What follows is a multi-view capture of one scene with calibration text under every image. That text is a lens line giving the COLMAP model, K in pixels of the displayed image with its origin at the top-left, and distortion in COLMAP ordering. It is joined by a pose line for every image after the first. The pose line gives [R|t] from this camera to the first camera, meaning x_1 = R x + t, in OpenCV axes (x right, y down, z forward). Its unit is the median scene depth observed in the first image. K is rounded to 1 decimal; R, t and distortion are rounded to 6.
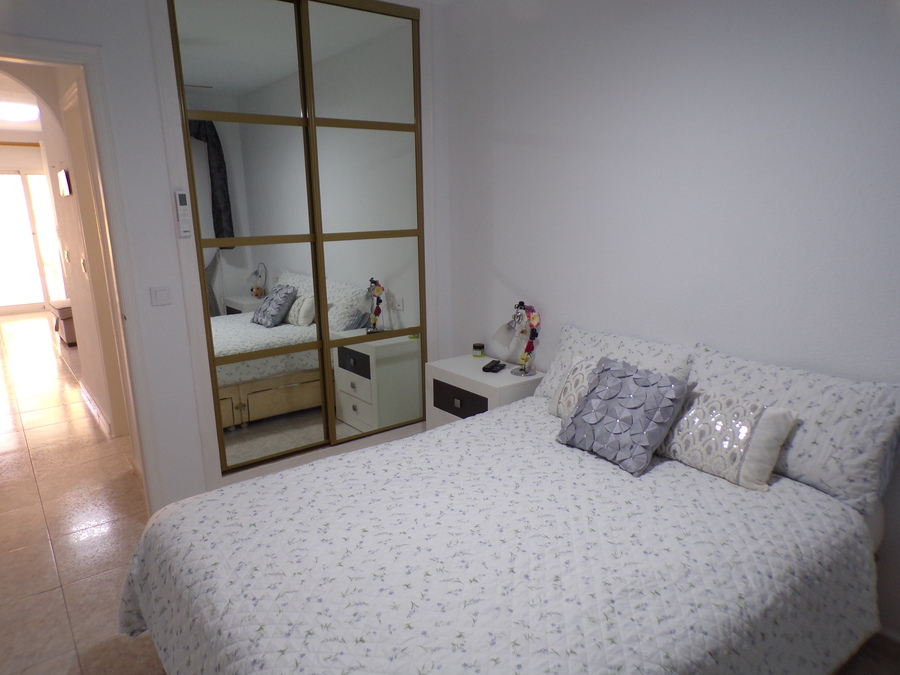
lens RADIAL K [[607.1, 0, 454.0], [0, 607.1, 337.4], [0, 0, 1]] dist [0.004030, 0.001587]
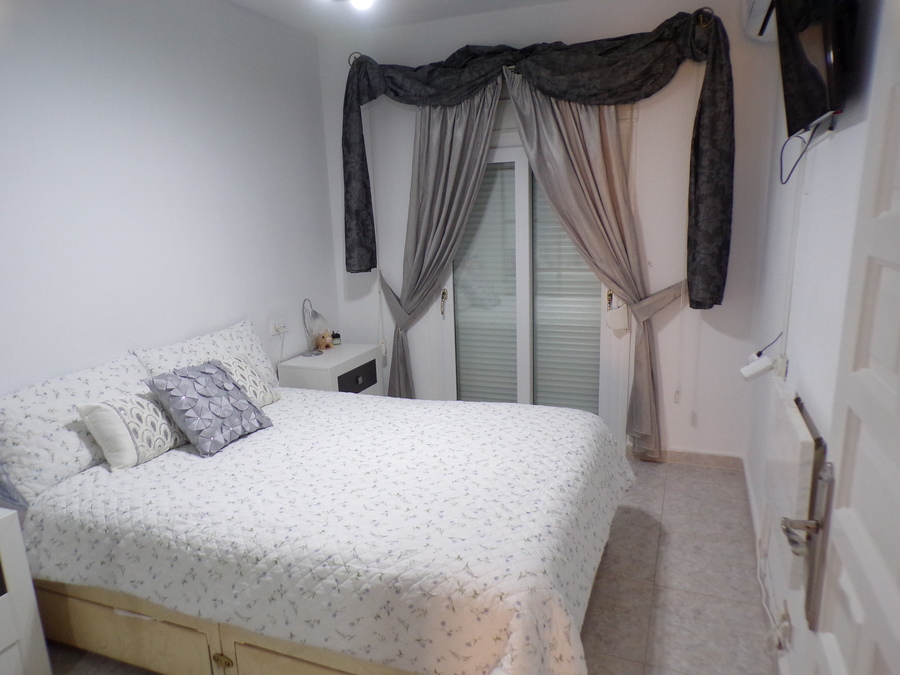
lens RADIAL K [[607.1, 0, 453.3], [0, 607.1, 340.0], [0, 0, 1]] dist [0.004030, 0.001587]
pose [[-0.512056, -0.151972, 0.845401, -1.213896], [0.236518, 0.921230, 0.308861, -0.311067], [-0.825747, 0.358106, -0.435777, 1.507512]]
